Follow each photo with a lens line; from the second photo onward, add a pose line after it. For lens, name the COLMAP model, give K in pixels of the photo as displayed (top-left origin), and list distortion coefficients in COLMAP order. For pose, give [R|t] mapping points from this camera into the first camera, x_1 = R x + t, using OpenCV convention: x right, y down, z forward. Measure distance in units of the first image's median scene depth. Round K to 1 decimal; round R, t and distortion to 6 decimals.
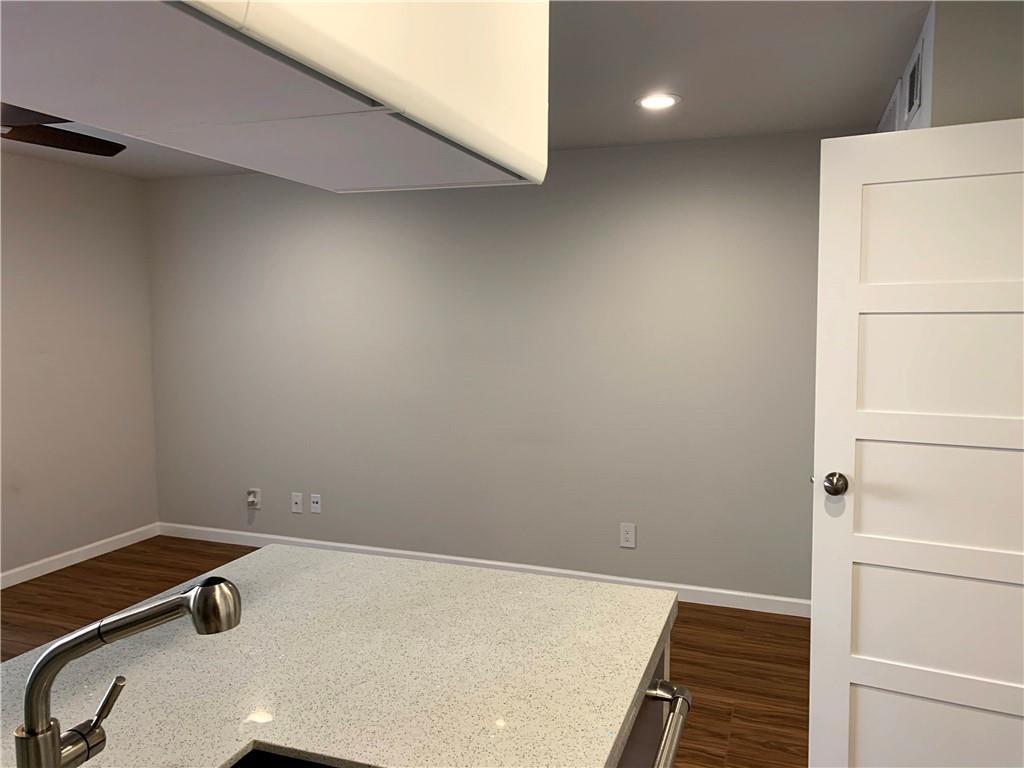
lens RADIAL K [[767.9, 0, 497.4], [0, 767.9, 373.4], [0, 0, 1]] dist [0.016167, -0.024886]
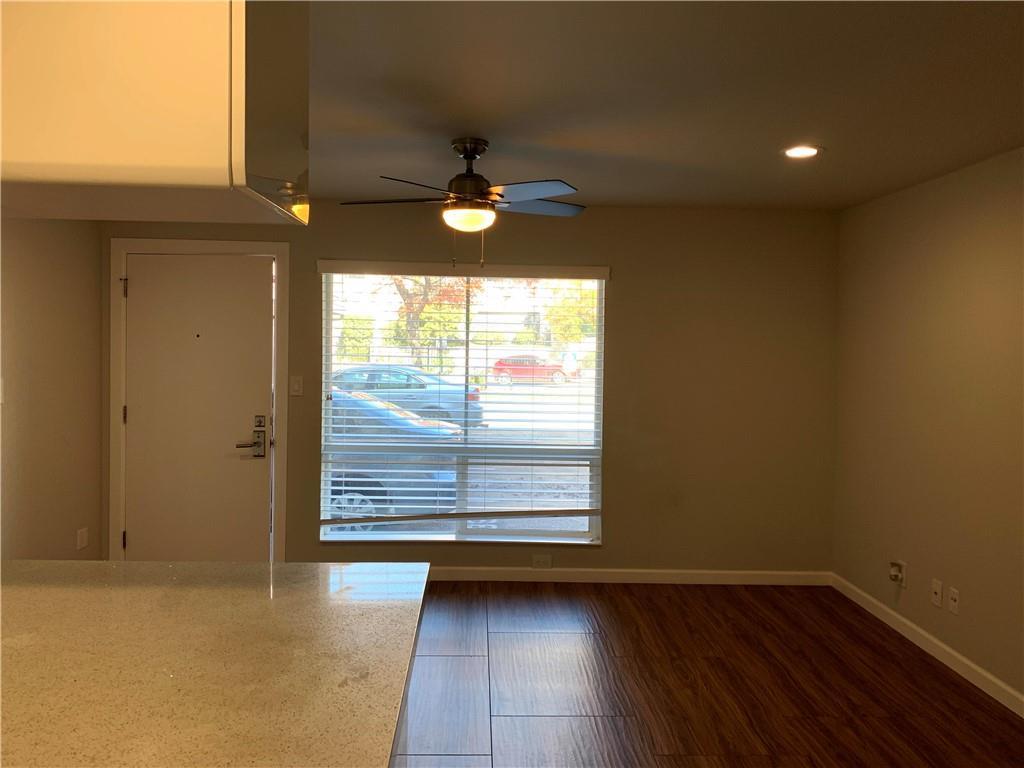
lens RADIAL K [[767.9, 0, 501.1], [0, 767.9, 357.6], [0, 0, 1]] dist [0.016167, -0.024886]
pose [[0.384599, 0.027019, -0.922688, 0.770639], [-0.092438, 0.995674, -0.009375, -0.056217], [0.918444, 0.088897, 0.385433, 0.749380]]
